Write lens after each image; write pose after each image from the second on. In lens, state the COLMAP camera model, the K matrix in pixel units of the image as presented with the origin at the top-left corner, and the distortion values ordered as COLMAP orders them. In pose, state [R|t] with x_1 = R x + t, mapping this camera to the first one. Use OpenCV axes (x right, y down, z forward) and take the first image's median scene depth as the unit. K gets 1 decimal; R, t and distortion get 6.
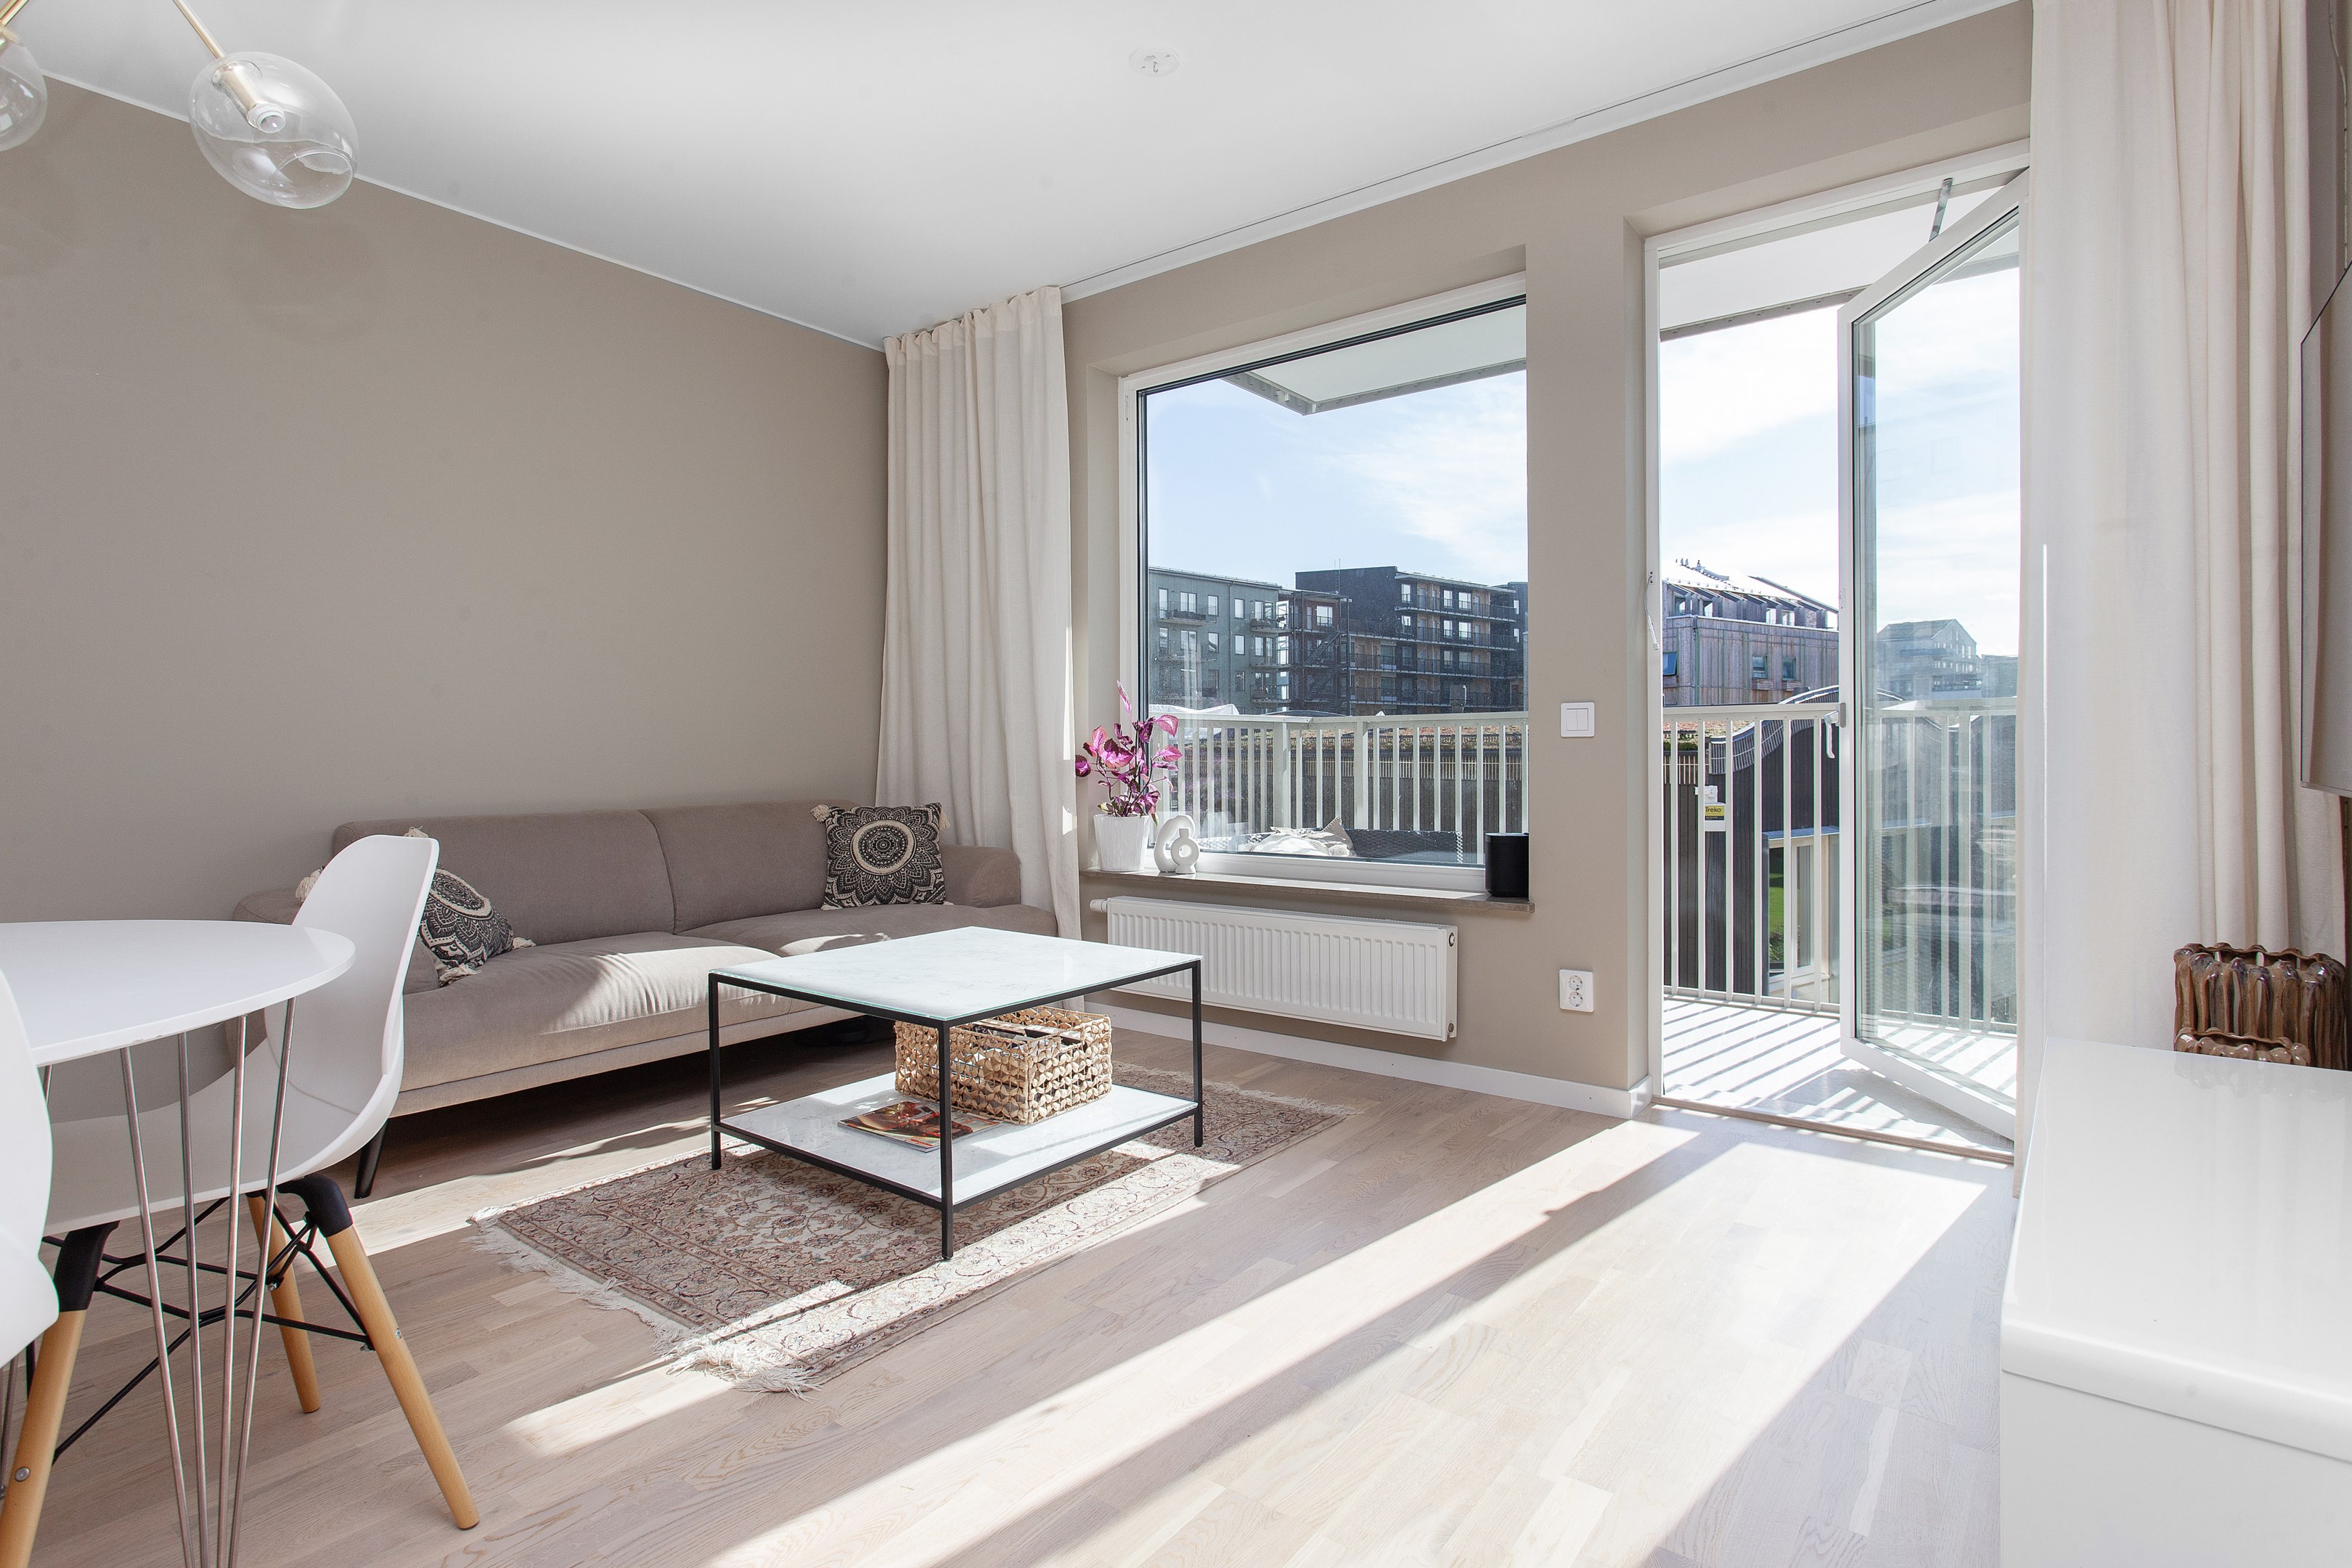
lens RADIAL K [[1190.2, 0, 988.1], [0, 1190.2, 729.0], [0, 0, 1]] dist [-0.013480, 0.000350]
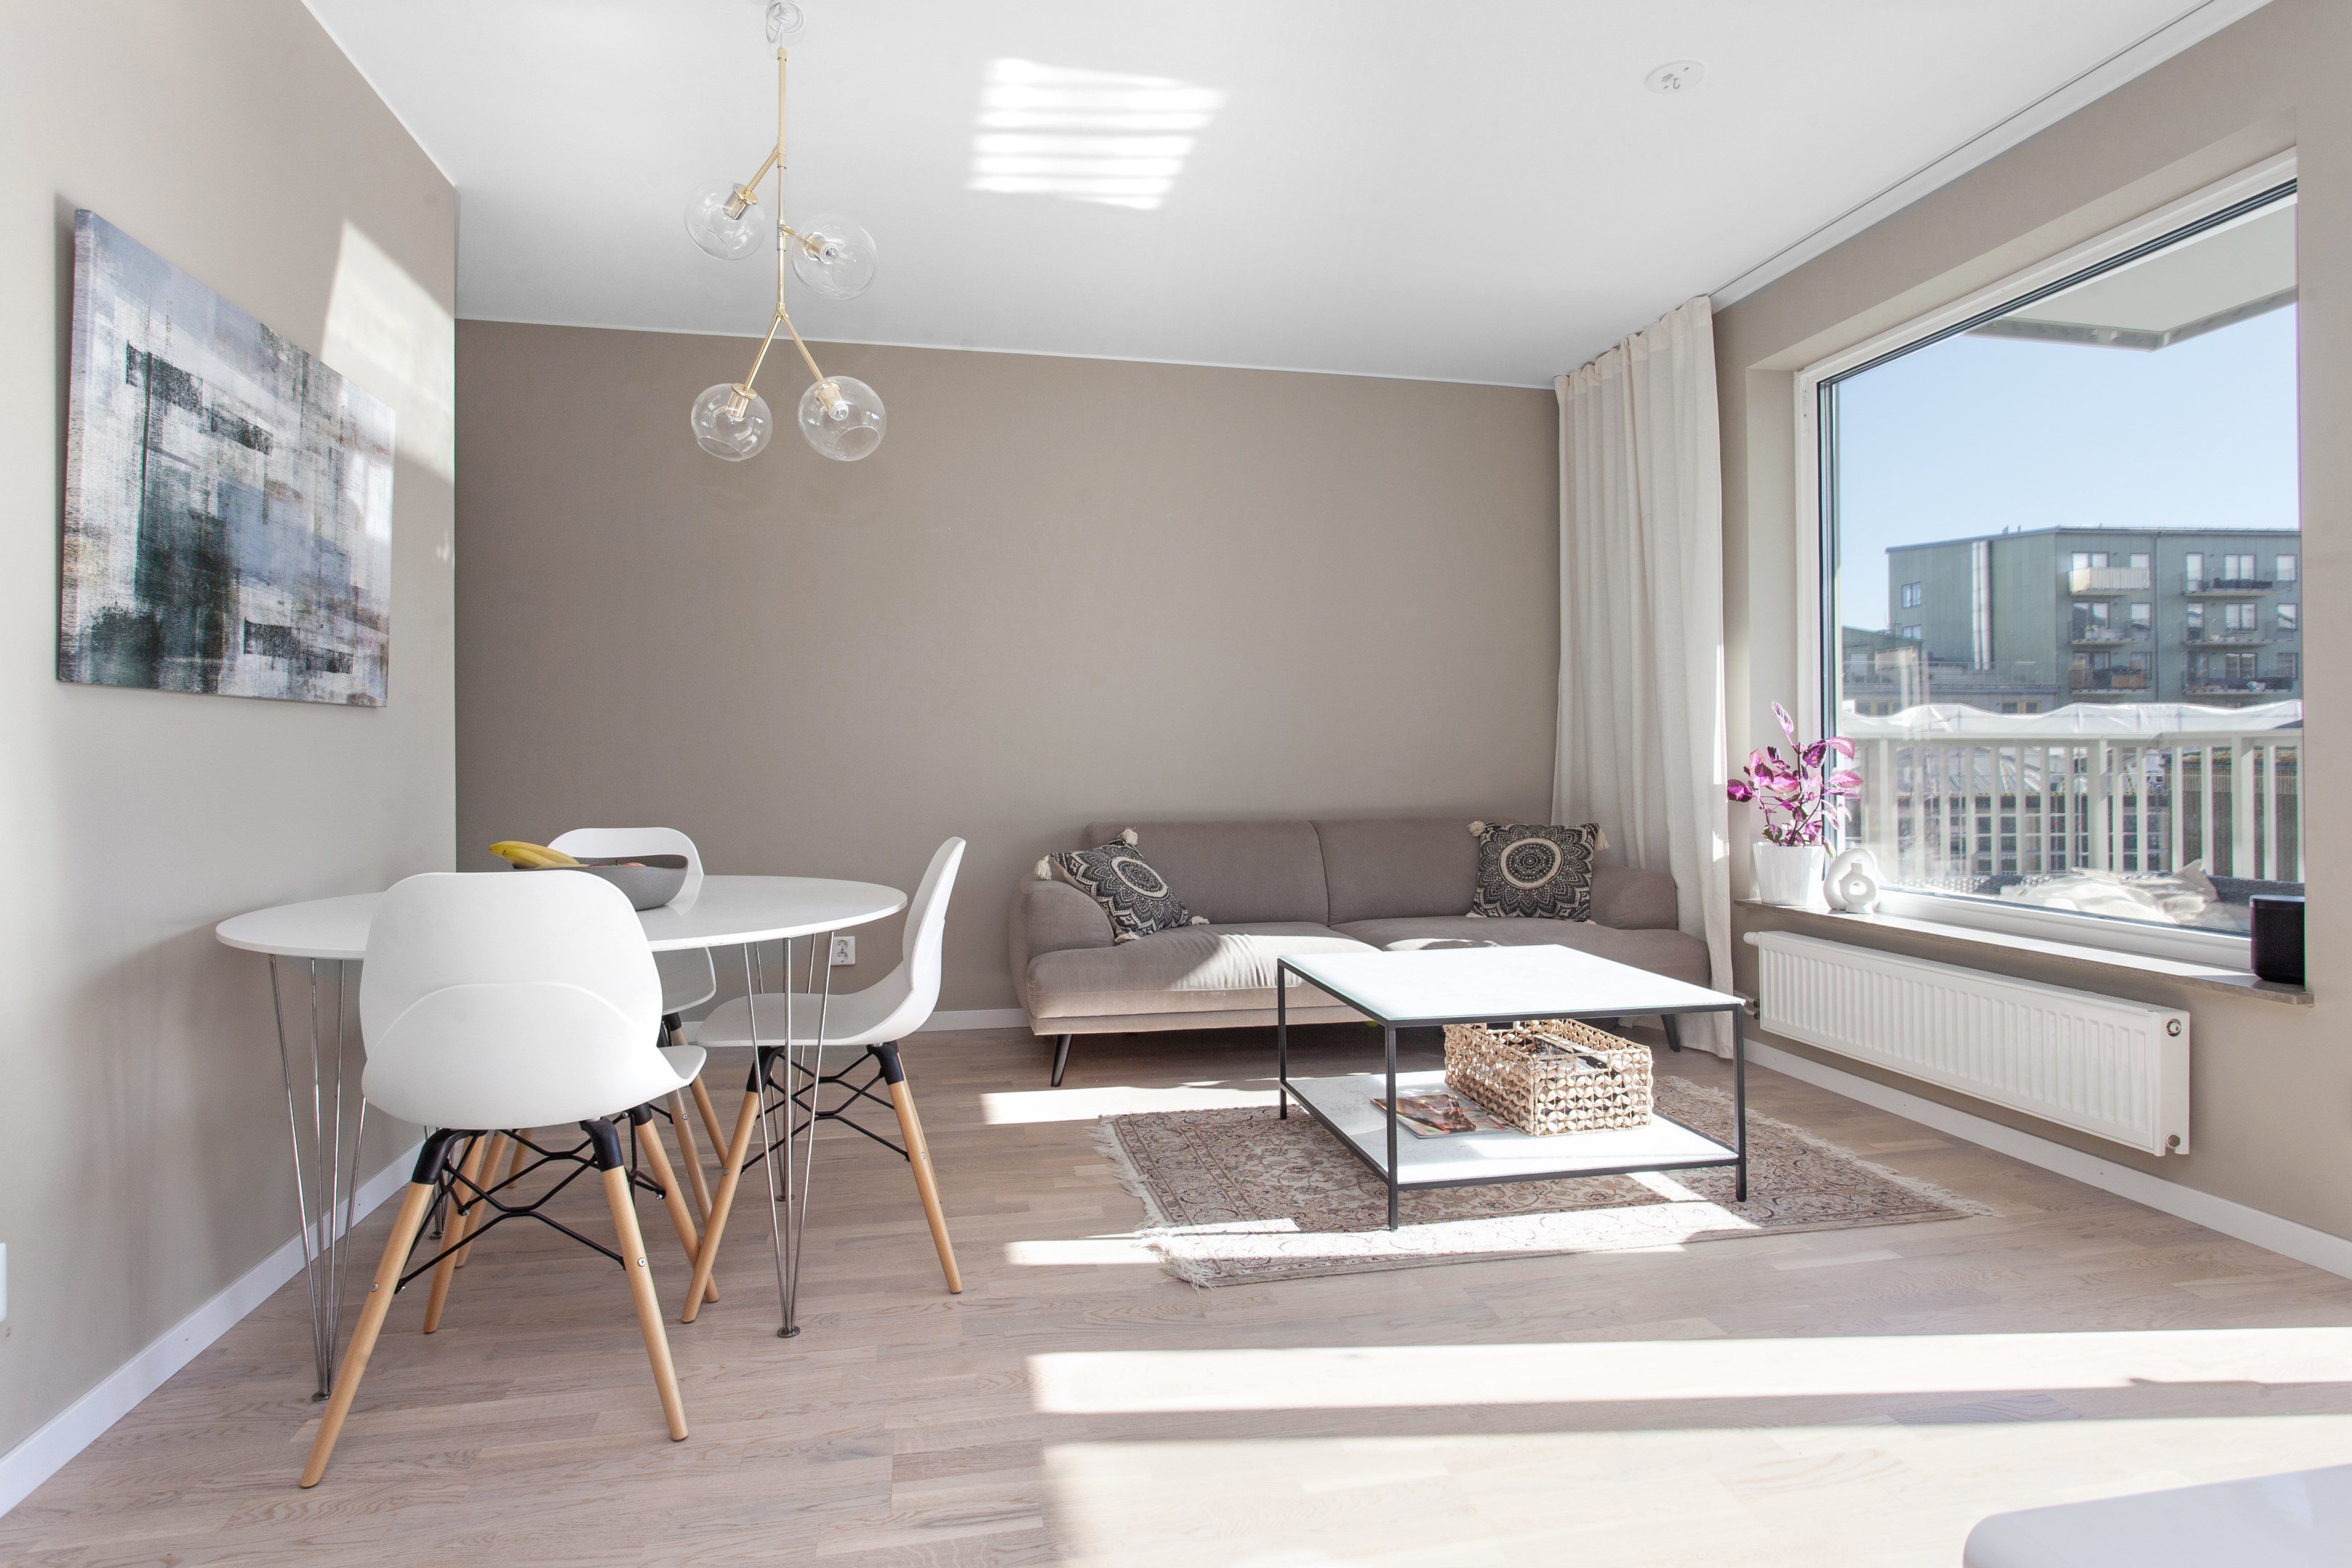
lens RADIAL K [[1087.0, 0, 1114.5], [0, 1087.0, 720.7], [0, 0, 1]] dist [-0.012693, 0.005314]
pose [[0.785494, -0.018936, -0.618579, 0.303765], [0.009806, 0.999787, -0.018152, -0.019158], [0.618791, 0.008193, 0.785513, 0.010298]]
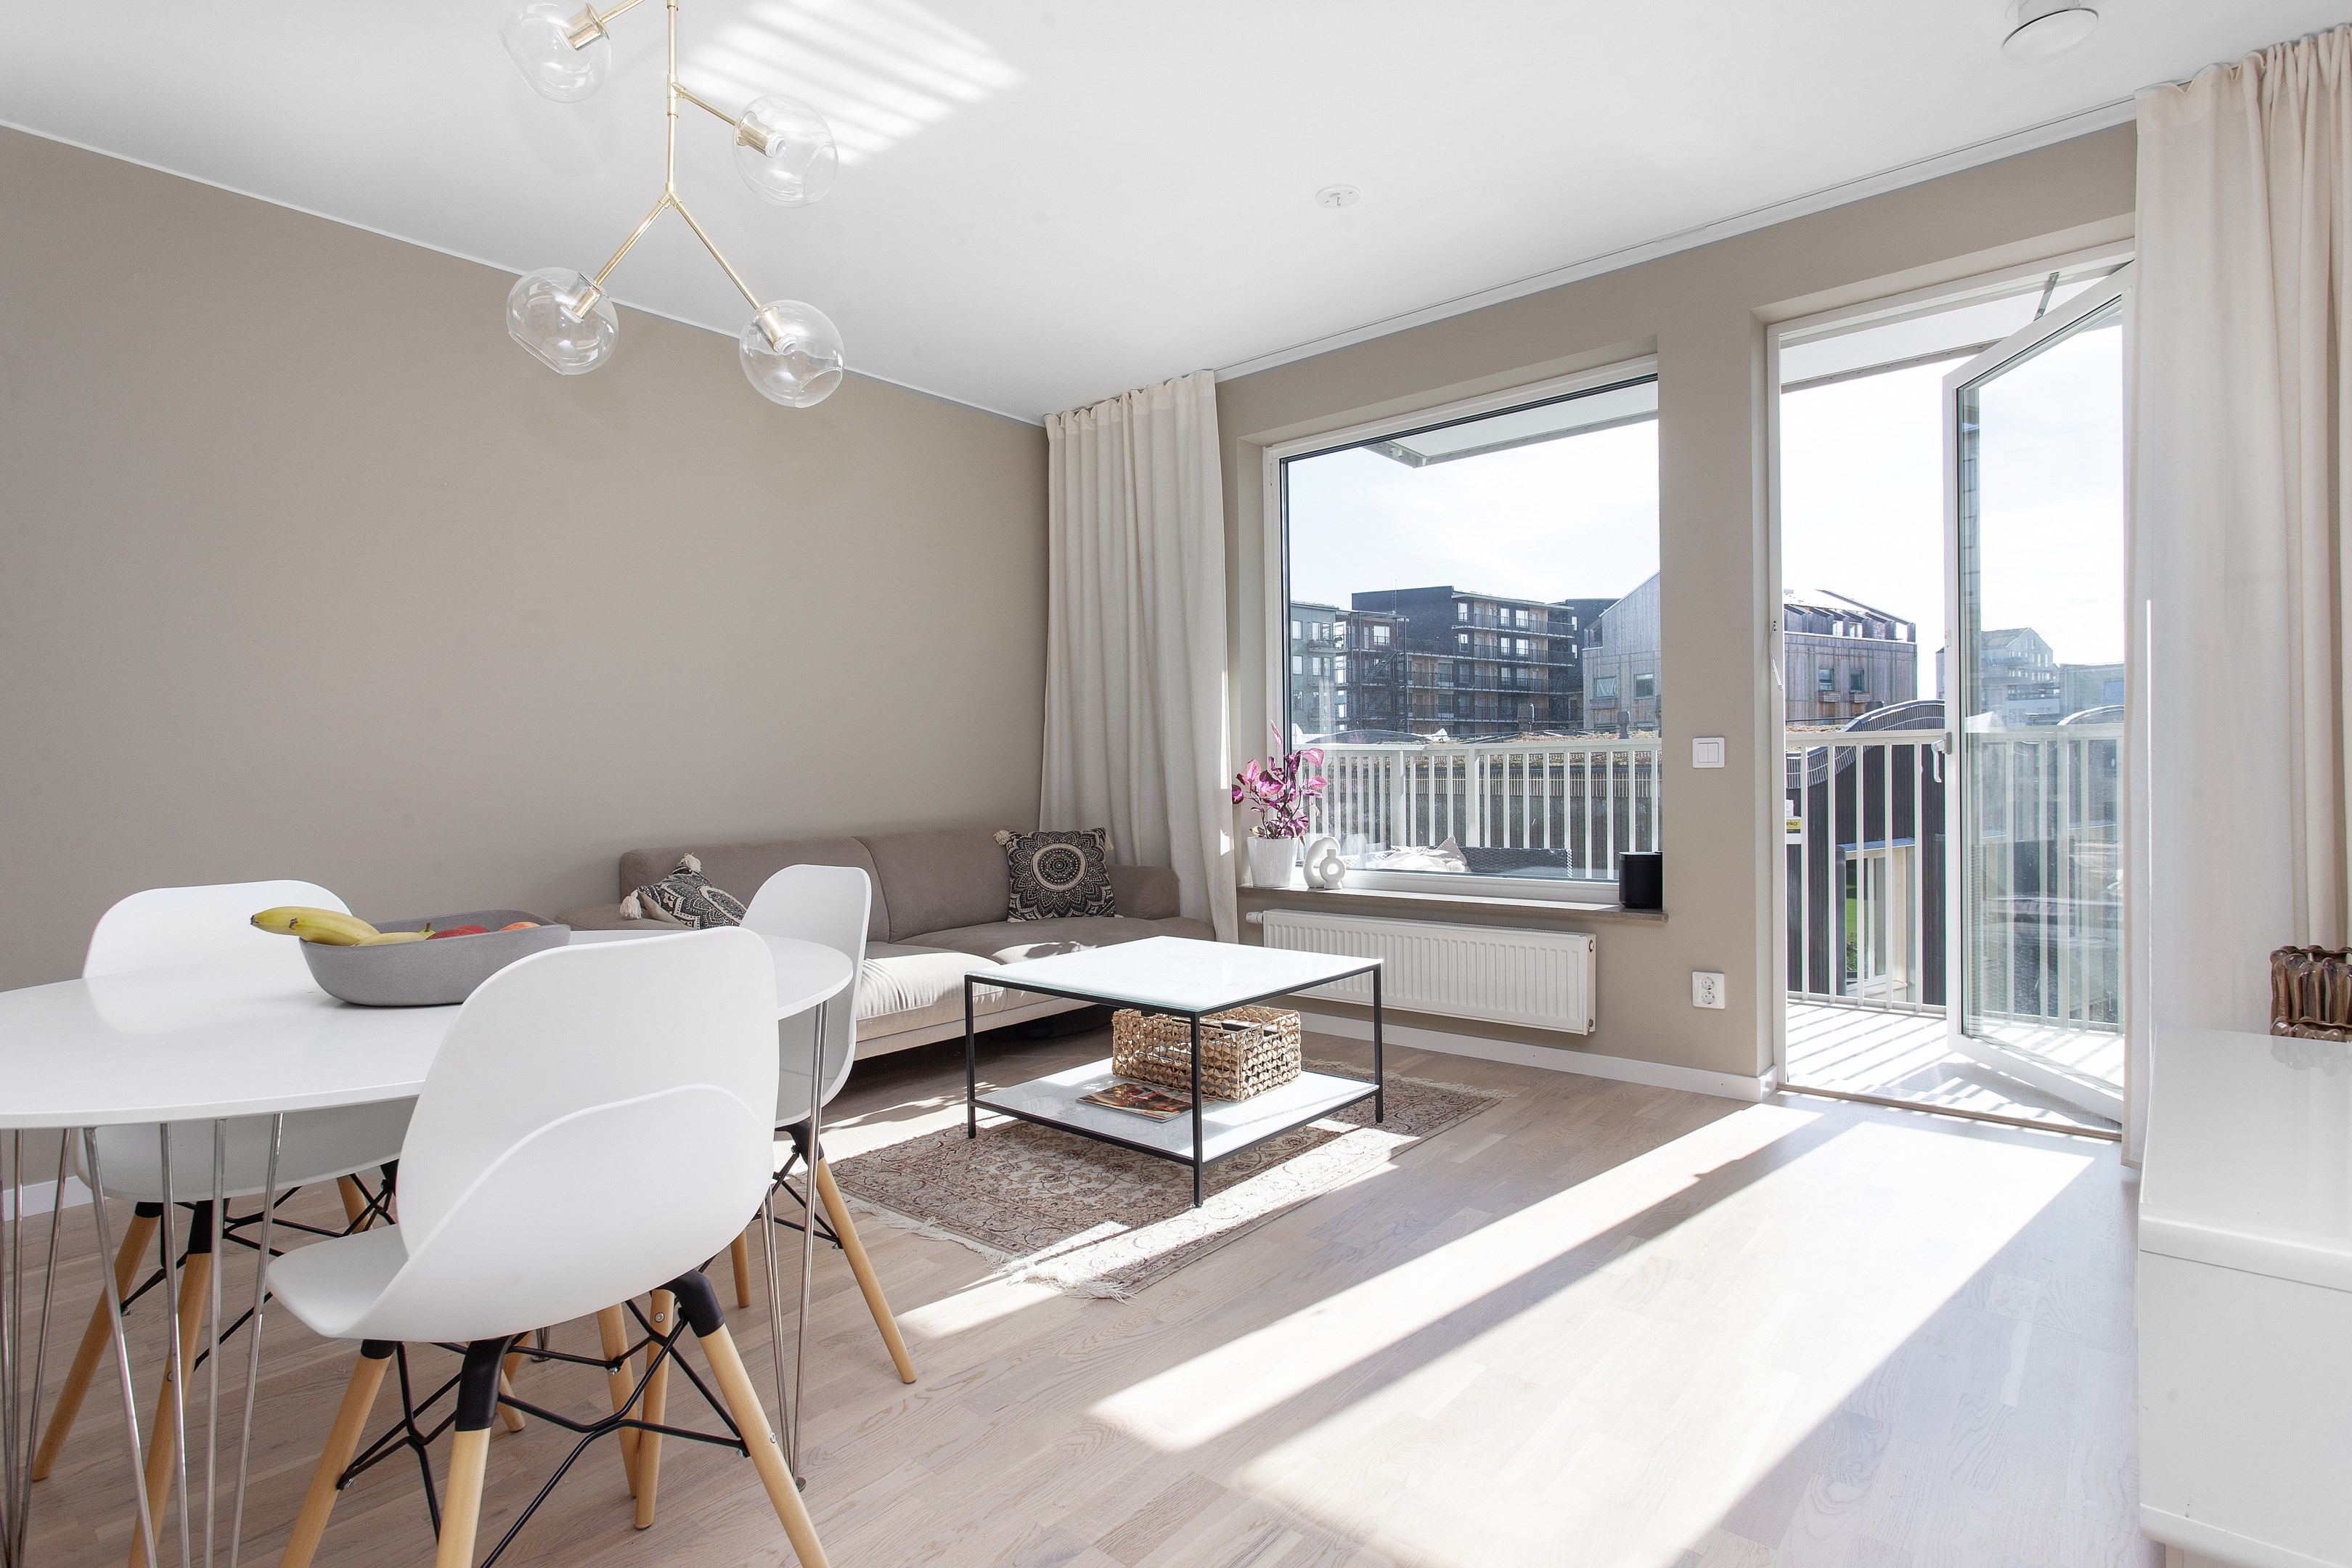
lens RADIAL K [[1148.6, 0, 963.1], [0, 1148.6, 761.4], [0, 0, 1]] dist [-0.021726, 0.004991]
pose [[0.997610, -0.011759, -0.068092, -0.141450], [0.012500, 0.999867, 0.010467, -0.019724], [0.067959, -0.011293, 0.997624, -0.137832]]
